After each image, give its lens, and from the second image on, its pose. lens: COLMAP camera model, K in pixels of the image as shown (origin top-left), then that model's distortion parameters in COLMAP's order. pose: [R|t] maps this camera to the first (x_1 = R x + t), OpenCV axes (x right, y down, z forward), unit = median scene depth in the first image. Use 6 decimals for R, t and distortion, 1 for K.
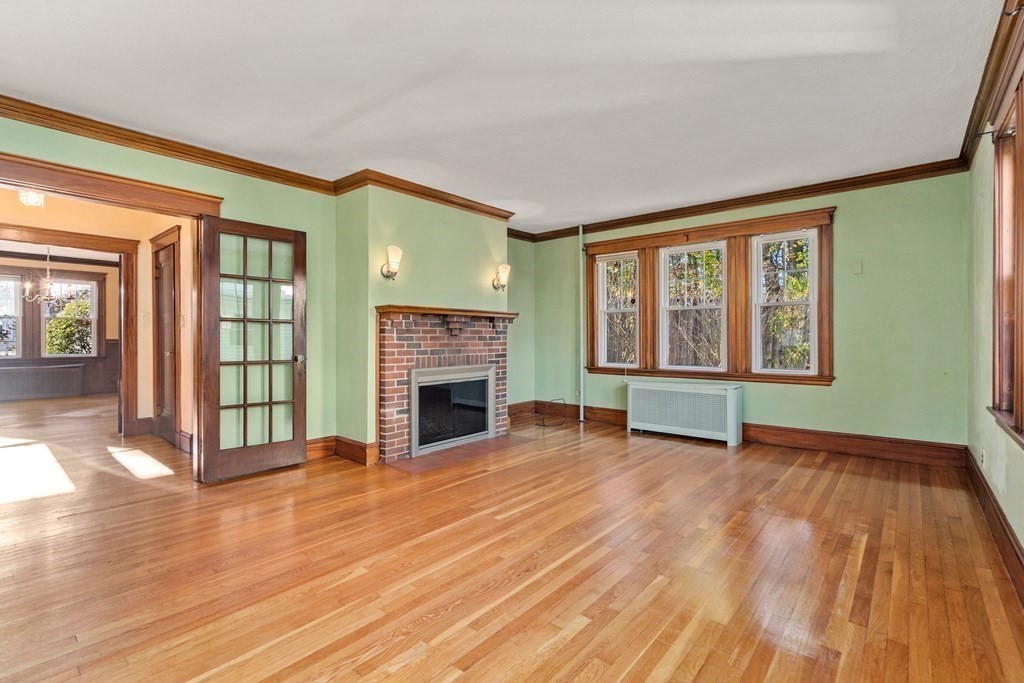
lens RADIAL K [[472.0, 0, 510.6], [0, 472.0, 336.5], [0, 0, 1]] dist [-0.007731, 0.002334]
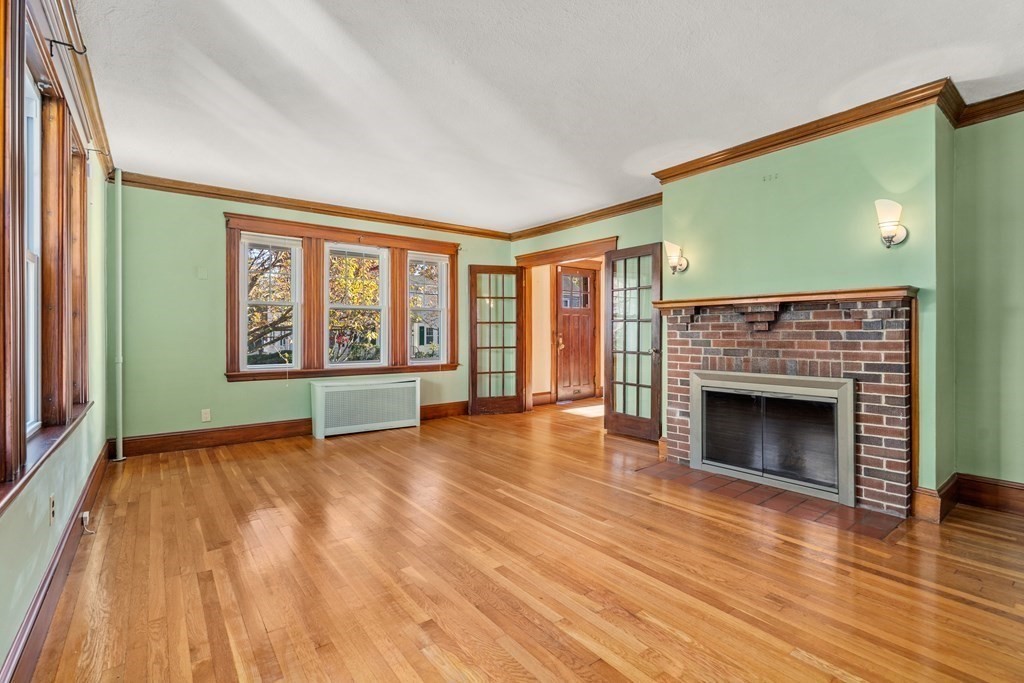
lens RADIAL K [[472.0, 0, 511.0], [0, 472.0, 331.4], [0, 0, 1]] dist [-0.007731, 0.002334]
pose [[-0.216449, -0.000851, -0.976294, 0.727649], [0.005778, 0.999981, -0.002153, -0.002883], [0.976277, -0.006107, -0.216440, 0.845063]]
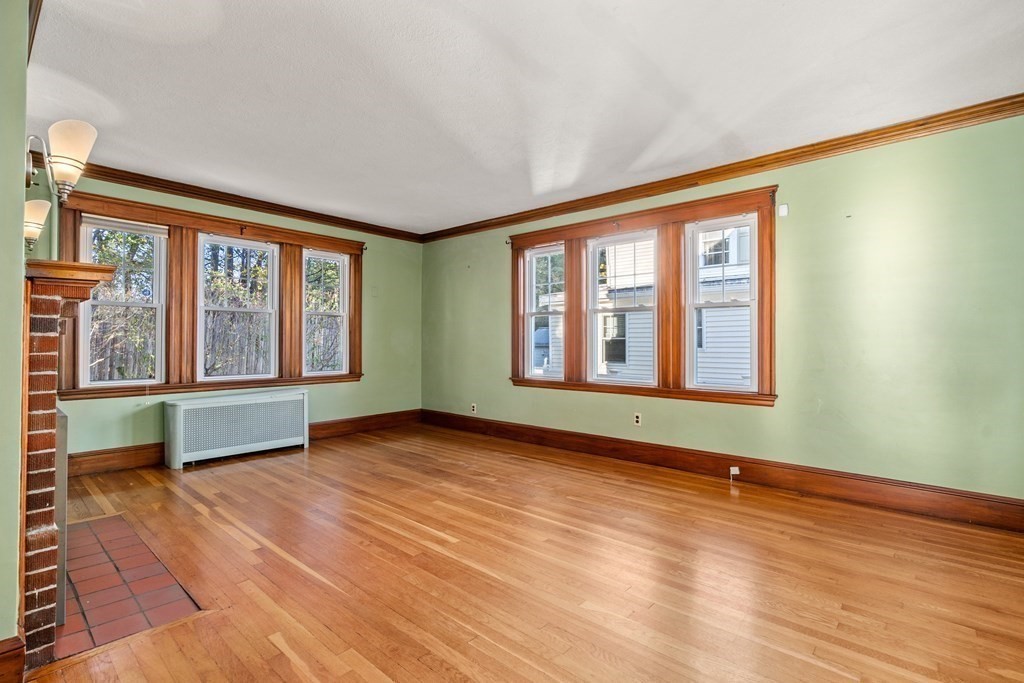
lens RADIAL K [[472.0, 0, 516.4], [0, 472.0, 344.3], [0, 0, 1]] dist [-0.007731, 0.002334]
pose [[0.008811, -0.000677, 0.999961, -0.618974], [-0.005294, 0.999986, 0.000723, 0.001317], [-0.999947, -0.005300, 0.008808, 0.575121]]
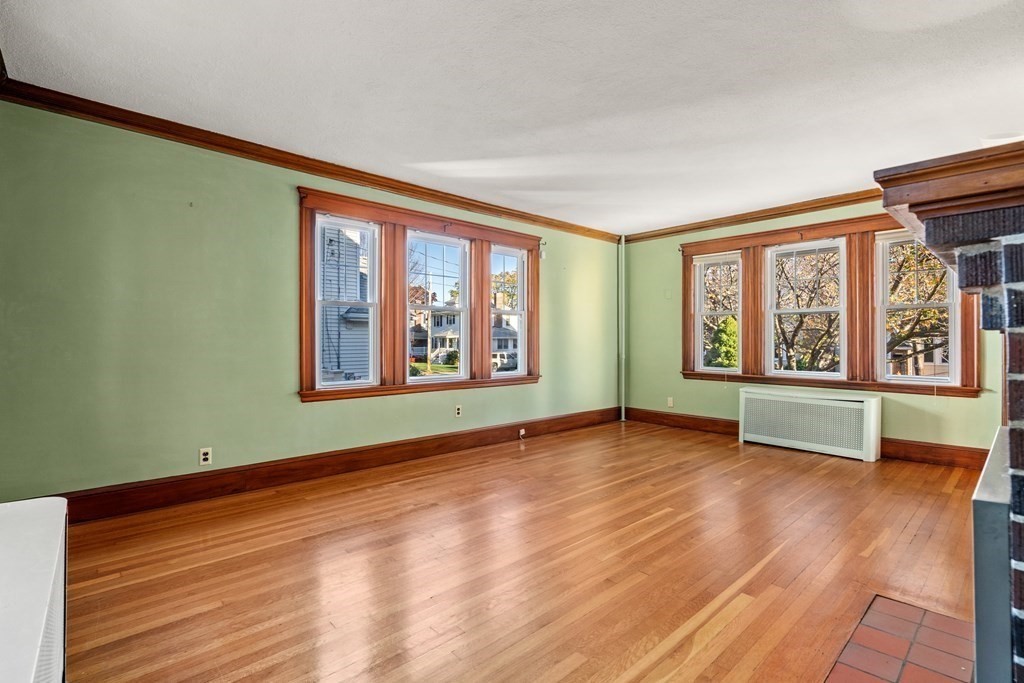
lens RADIAL K [[472.0, 0, 511.5], [0, 472.0, 335.6], [0, 0, 1]] dist [-0.007731, 0.002334]
pose [[-0.991939, 0.004098, 0.126649, 0.128747], [0.002319, 0.999897, -0.014192, 0.001317], [-0.126694, -0.013784, -0.991846, 1.396122]]
